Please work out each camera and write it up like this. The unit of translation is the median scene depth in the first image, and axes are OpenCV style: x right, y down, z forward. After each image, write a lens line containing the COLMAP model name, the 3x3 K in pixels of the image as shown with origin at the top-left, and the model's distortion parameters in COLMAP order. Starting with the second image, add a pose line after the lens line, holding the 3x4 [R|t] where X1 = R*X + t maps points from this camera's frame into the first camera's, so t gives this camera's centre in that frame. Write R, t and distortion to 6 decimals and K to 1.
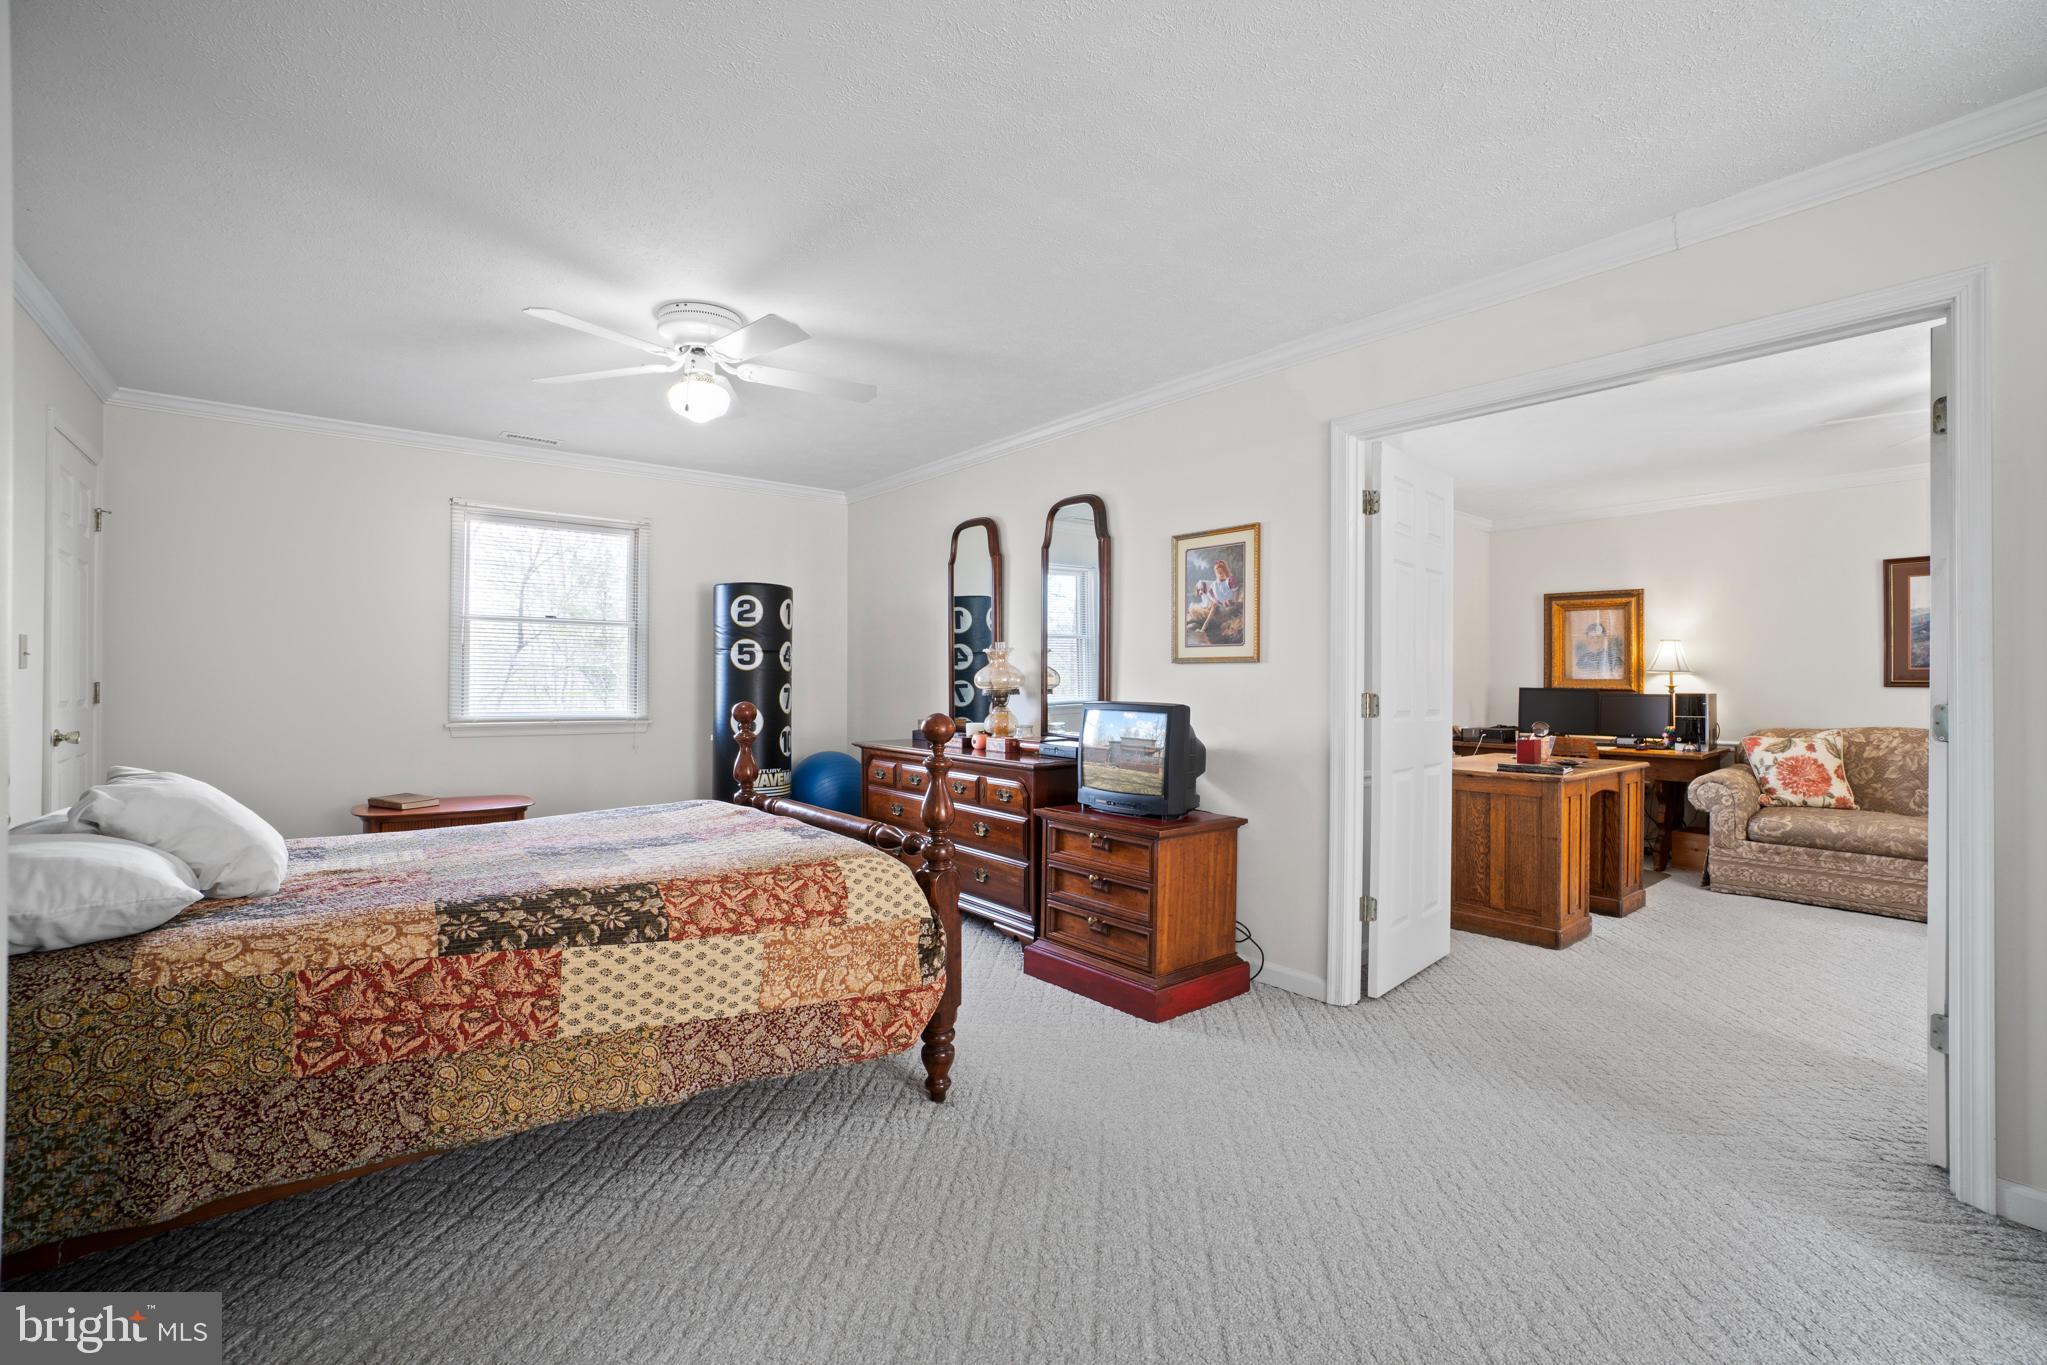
lens RADIAL K [[884.9, 0, 1023.5], [0, 884.9, 682.5], [0, 0, 1]] dist [-0.006103, -0.000467]
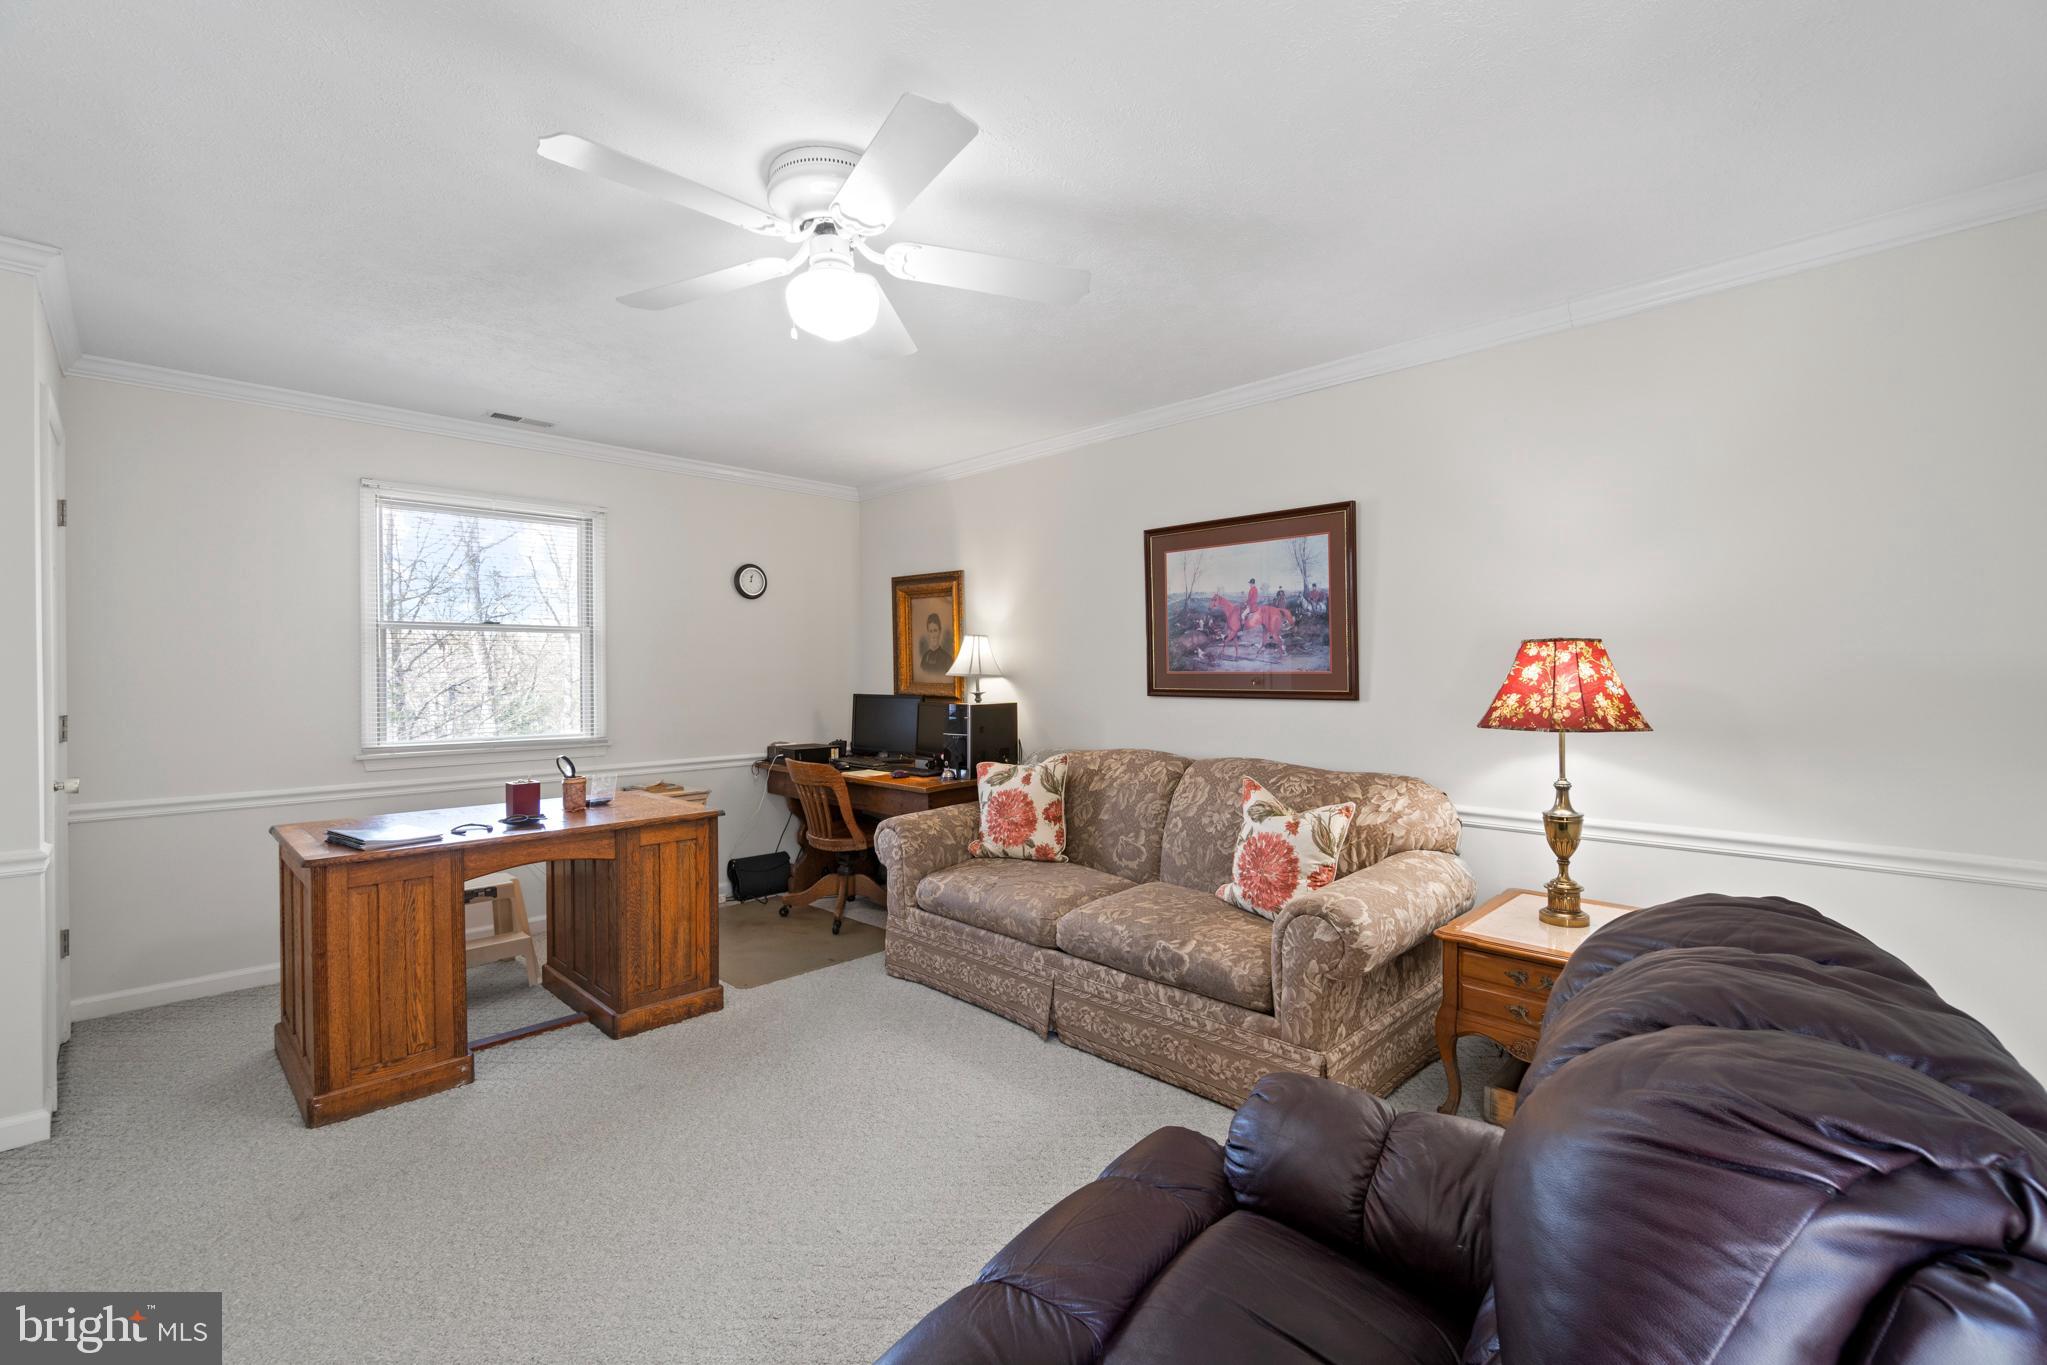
lens RADIAL K [[884.9, 0, 1023.5], [0, 884.9, 682.5], [0, 0, 1]] dist [-0.006103, -0.000467]
pose [[0.995435, -0.008522, 0.095064, 0.830187], [0.007448, 0.999904, 0.011645, -0.017388], [-0.095154, -0.010884, 0.995403, 0.249570]]
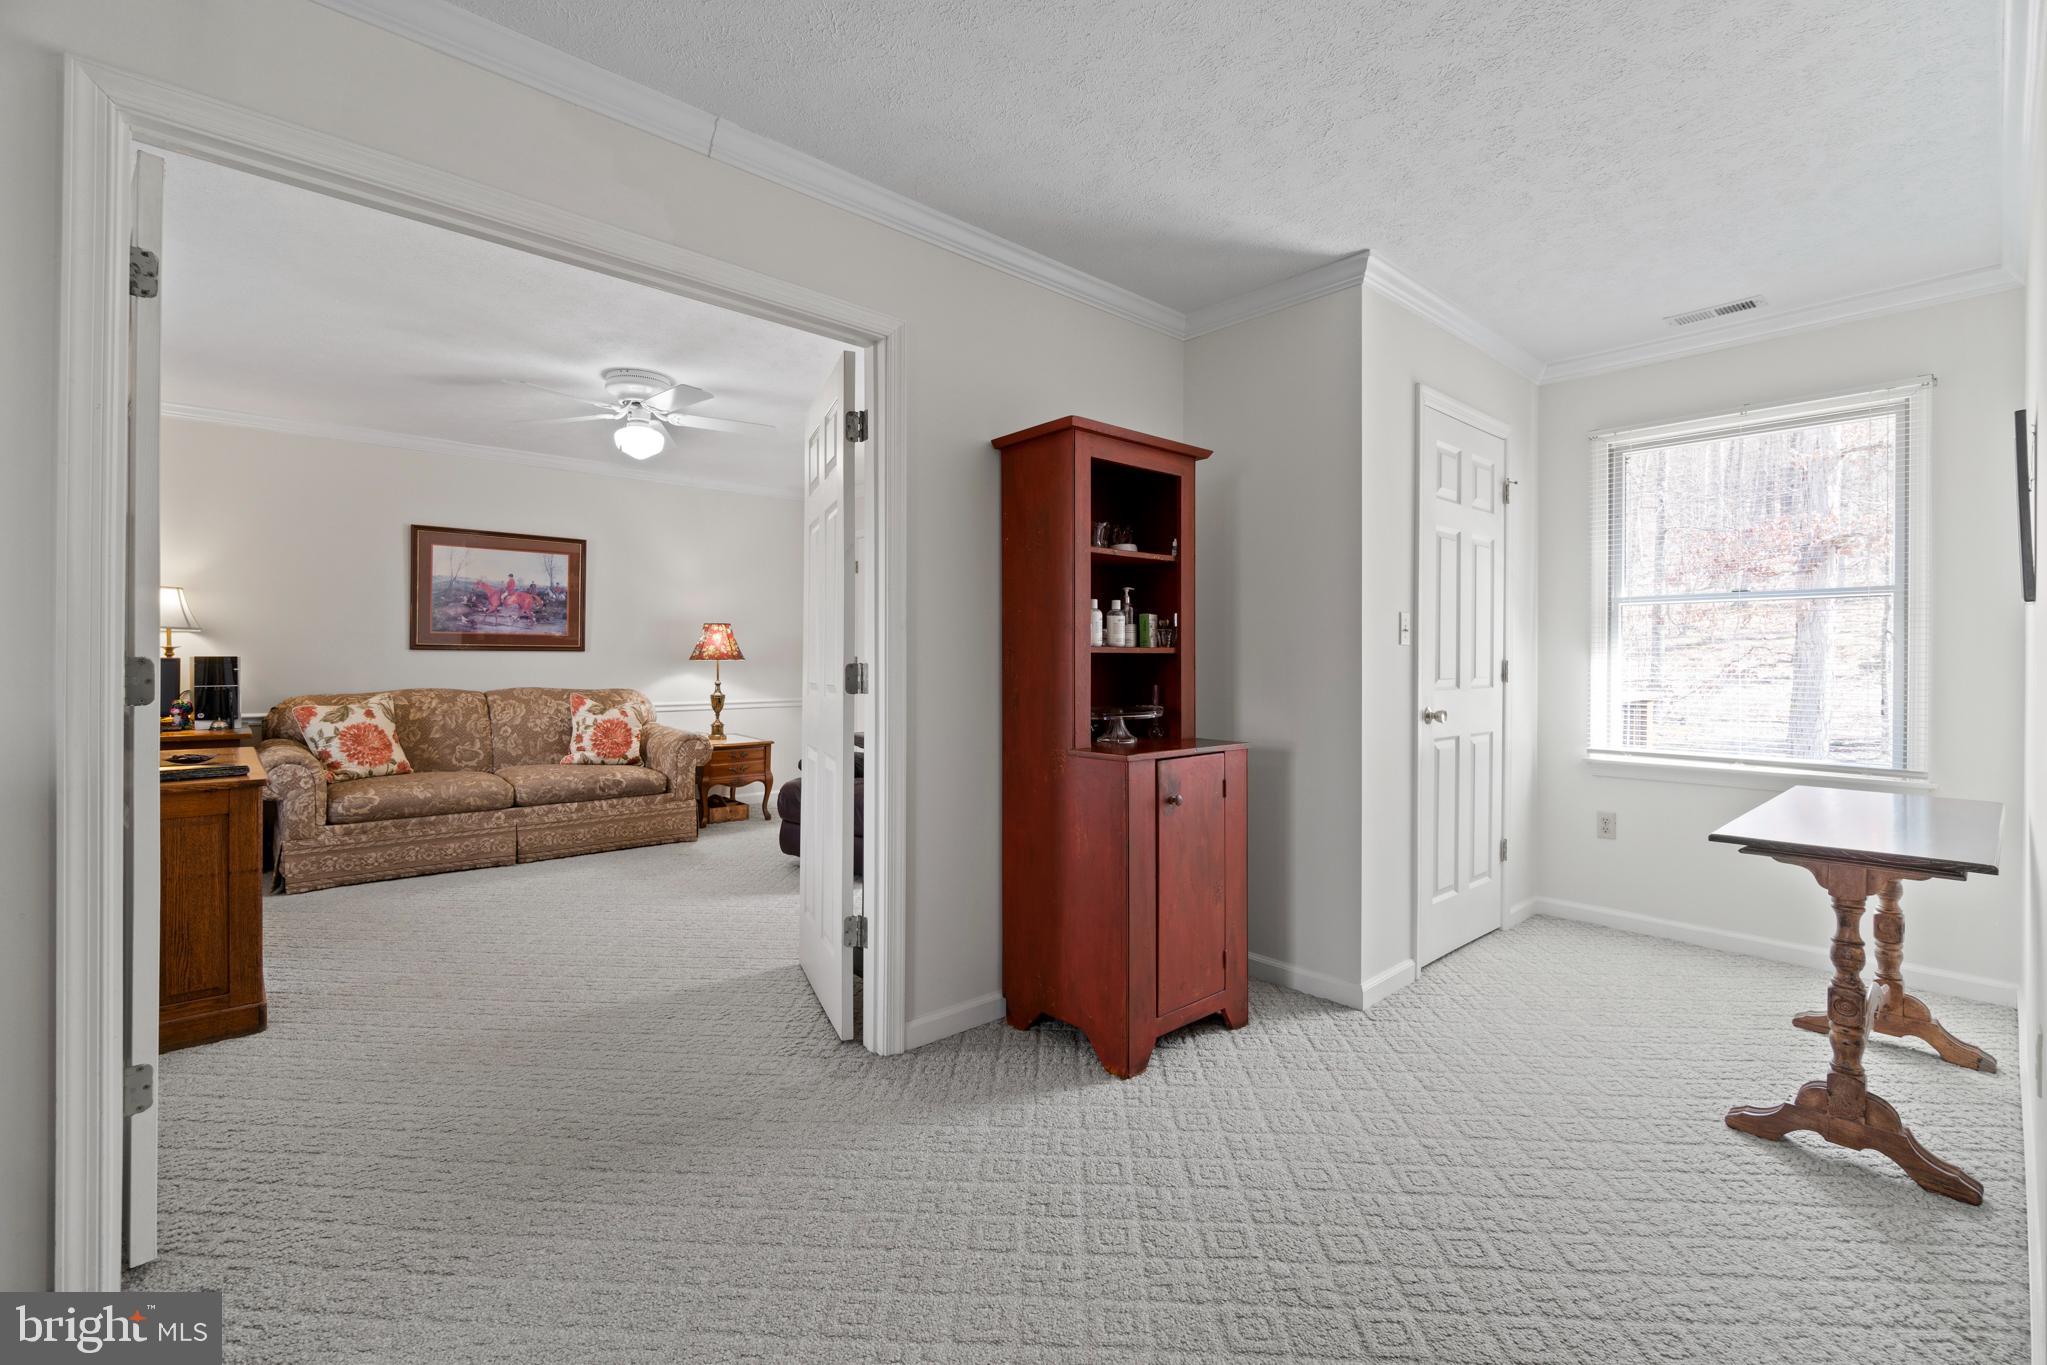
lens RADIAL K [[884.7, 0, 1029.5], [0, 884.7, 654.4], [0, 0, 1]] dist [-0.001488, -0.000275]
pose [[-0.048330, -0.001803, 0.998830, -0.083837], [-0.006629, 0.999977, 0.001484, 0.004613], [-0.998809, -0.006549, -0.048341, 0.345855]]
